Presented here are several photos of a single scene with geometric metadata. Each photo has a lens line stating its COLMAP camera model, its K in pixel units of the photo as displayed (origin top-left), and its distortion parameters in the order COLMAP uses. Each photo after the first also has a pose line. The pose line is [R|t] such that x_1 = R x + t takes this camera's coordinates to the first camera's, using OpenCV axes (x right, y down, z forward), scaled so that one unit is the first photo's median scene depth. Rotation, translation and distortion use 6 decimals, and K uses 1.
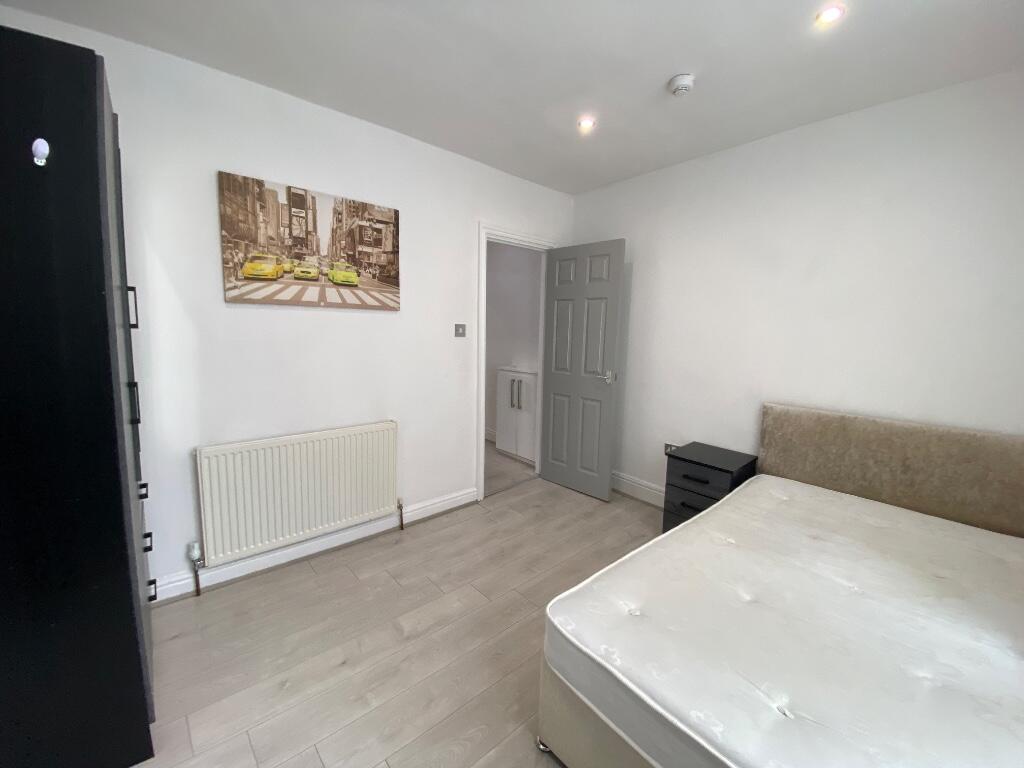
lens RADIAL K [[410.0, 0, 512.1], [0, 410.0, 378.3], [0, 0, 1]] dist [0.017749, -0.019113]
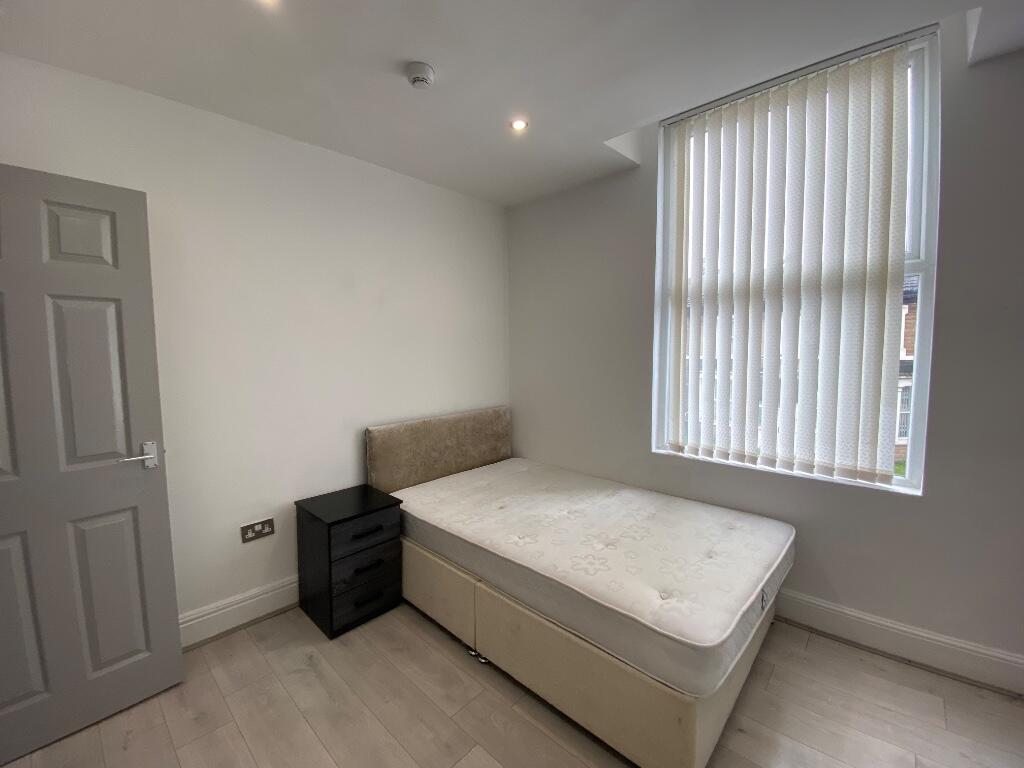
lens RADIAL K [[419.2, 0, 516.0], [0, 419.2, 381.6], [0, 0, 1]] dist [0.018896, -0.019973]
pose [[-0.111456, -0.095389, 0.989181, -0.466740], [0.133178, 0.984970, 0.109988, -0.127967], [-0.984805, 0.143996, -0.097077, 0.843308]]
